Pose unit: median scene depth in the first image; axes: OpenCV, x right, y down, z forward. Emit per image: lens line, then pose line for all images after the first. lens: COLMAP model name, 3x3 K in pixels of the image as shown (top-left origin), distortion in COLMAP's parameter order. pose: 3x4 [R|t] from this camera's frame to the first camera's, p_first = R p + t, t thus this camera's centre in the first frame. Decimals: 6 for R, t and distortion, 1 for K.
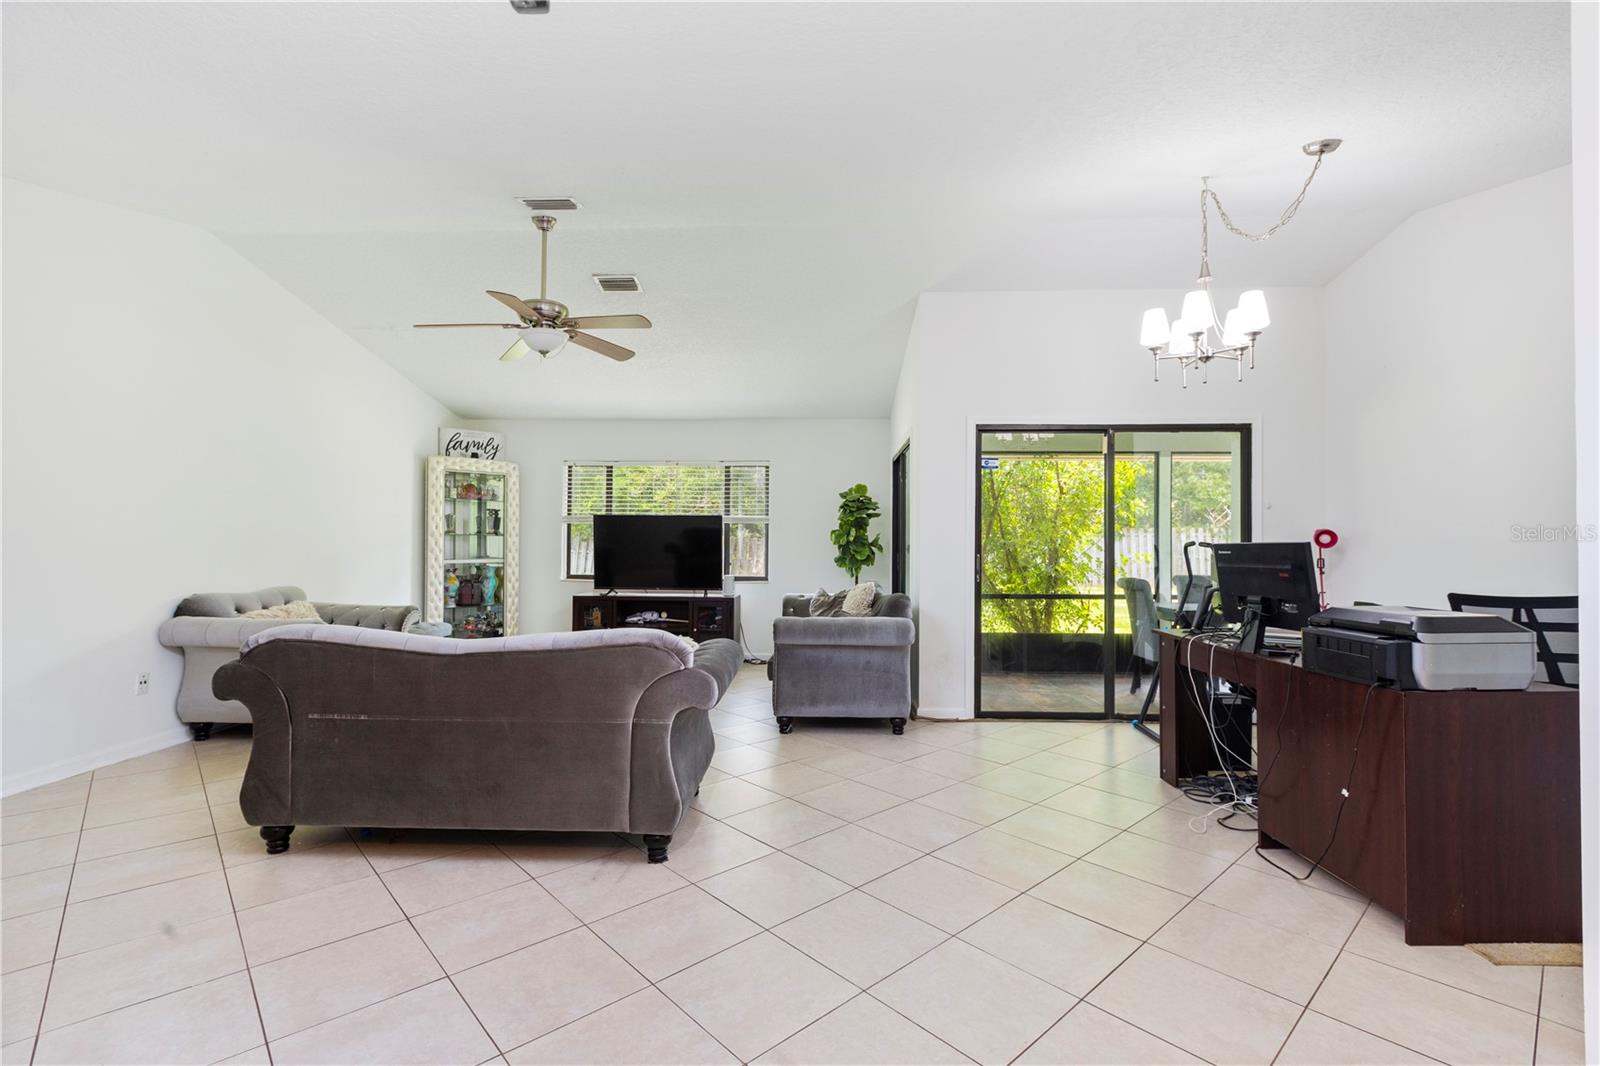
lens RADIAL K [[716.4, 0, 800.7], [0, 716.4, 529.7], [0, 0, 1]] dist [0.001867, -0.000394]
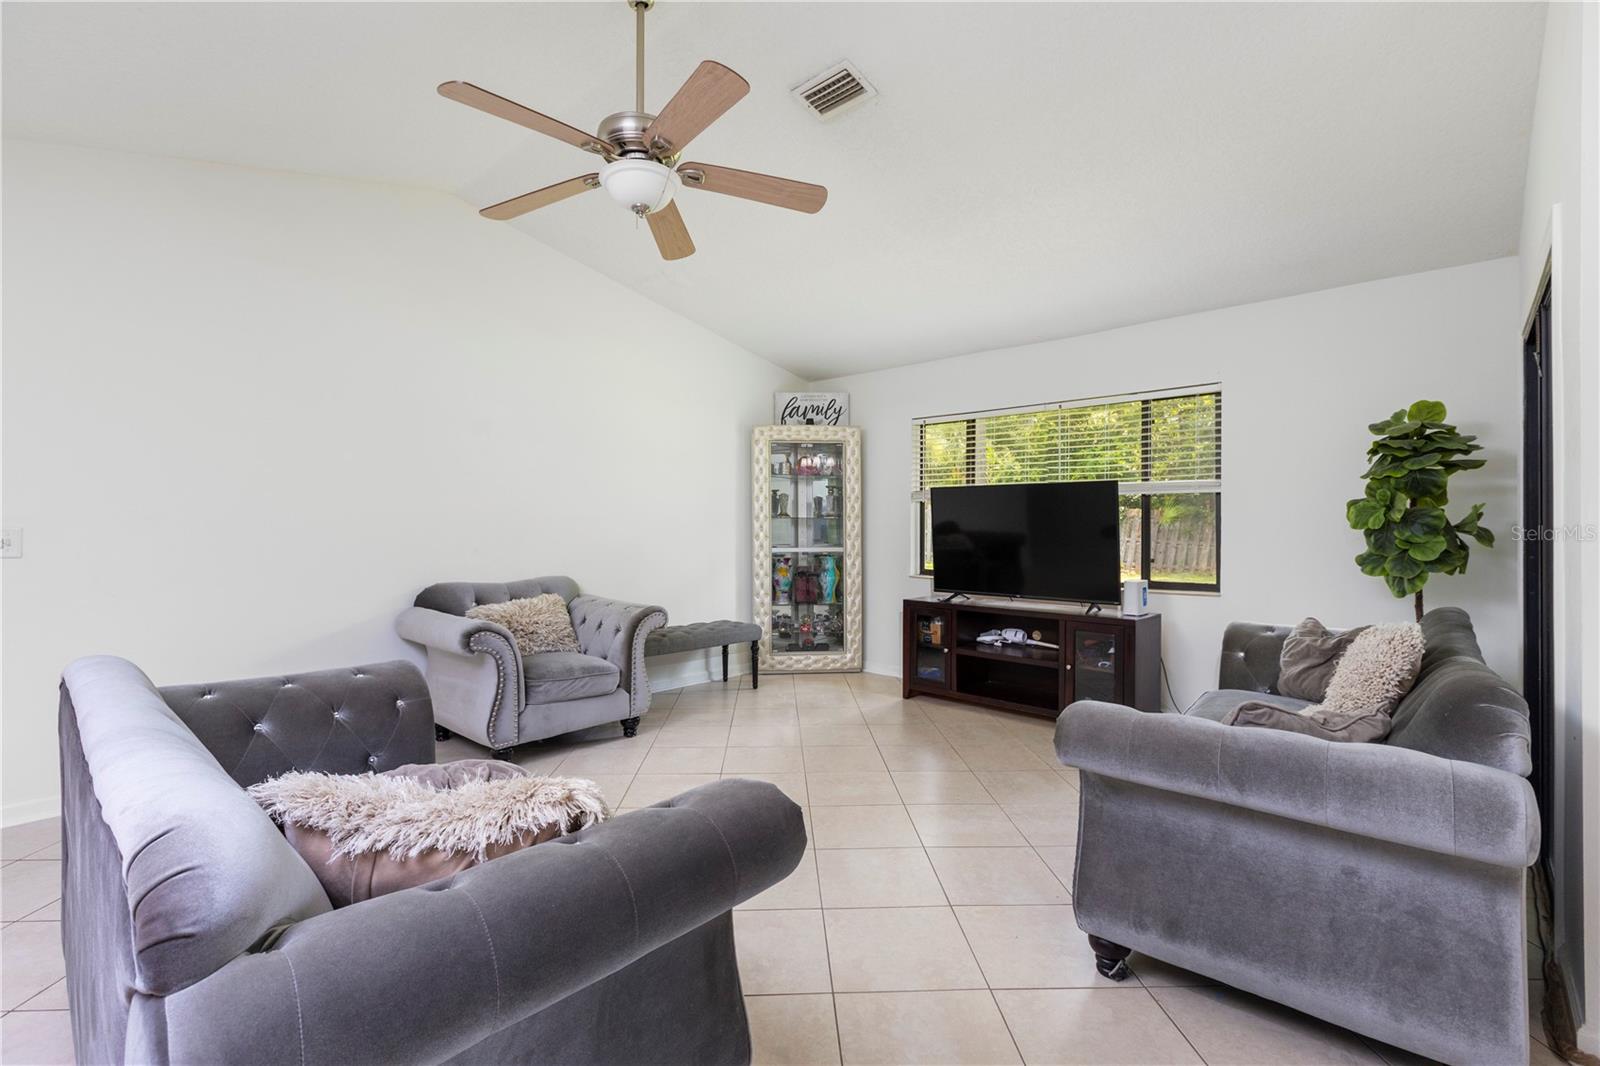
lens RADIAL K [[716.4, 0, 800.7], [0, 716.4, 529.7], [0, 0, 1]] dist [0.001867, -0.000394]
pose [[0.762693, -0.001110, -0.646760, 0.074523], [0.014711, 0.999770, 0.015632, 0.007946], [0.646593, -0.021437, 0.762534, 0.371252]]
